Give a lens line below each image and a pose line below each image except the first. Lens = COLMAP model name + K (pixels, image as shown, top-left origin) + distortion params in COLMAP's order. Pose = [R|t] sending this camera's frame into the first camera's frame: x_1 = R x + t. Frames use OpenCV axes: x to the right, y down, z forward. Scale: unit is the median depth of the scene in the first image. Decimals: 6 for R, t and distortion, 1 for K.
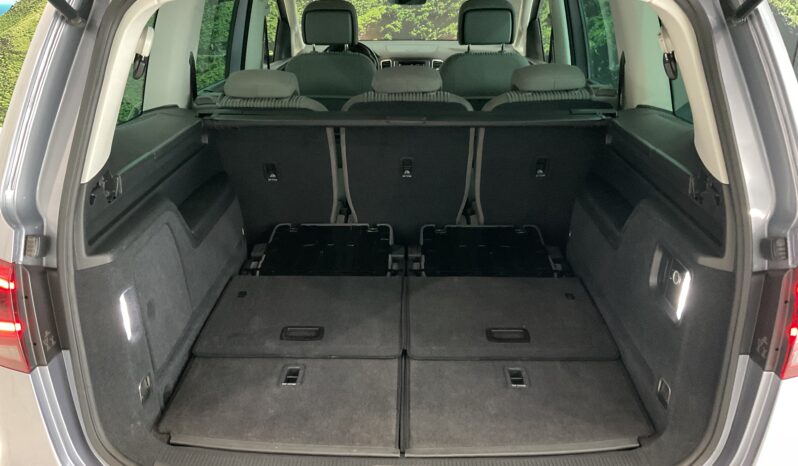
lens RADIAL K [[657.0, 0, 397.3], [0, 657.0, 234.1], [0, 0, 1]] dist [0.062466, -0.105058]
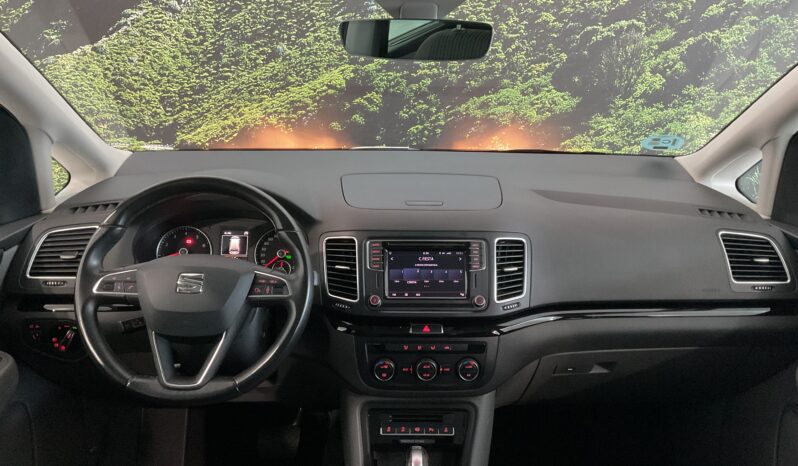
lens RADIAL K [[668.4, 0, 399.0], [0, 668.4, 233.0], [0, 0, 1]] dist [0.150287, -0.331016]
pose [[0.999106, 0.005758, 0.041888, -0.010024], [-0.002032, 0.996078, -0.088458, -0.719820], [-0.042233, 0.088294, 0.995199, 2.076269]]
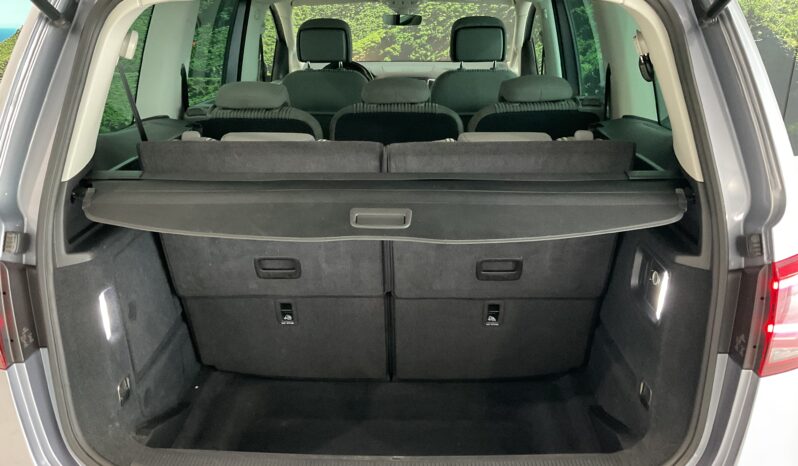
lens RADIAL K [[657.0, 0, 397.3], [0, 657.0, 234.1], [0, 0, 1]] dist [0.062466, -0.105058]
pose [[0.999982, 0.000752, -0.006014, 0.035851], [-0.000989, 0.999221, -0.039452, 0.037878], [0.005979, 0.039457, 0.999203, -0.003716]]
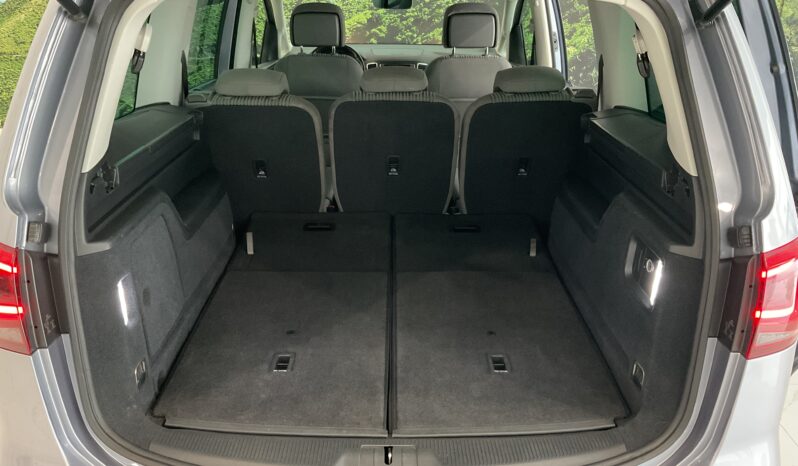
lens RADIAL K [[657.0, 0, 397.3], [0, 657.0, 234.1], [0, 0, 1]] dist [0.062466, -0.105058]
pose [[0.999685, 0.002896, 0.024920, -0.007366], [-0.002683, 0.999960, -0.008548, 0.024056], [-0.024944, 0.008479, 0.999653, -0.044095]]
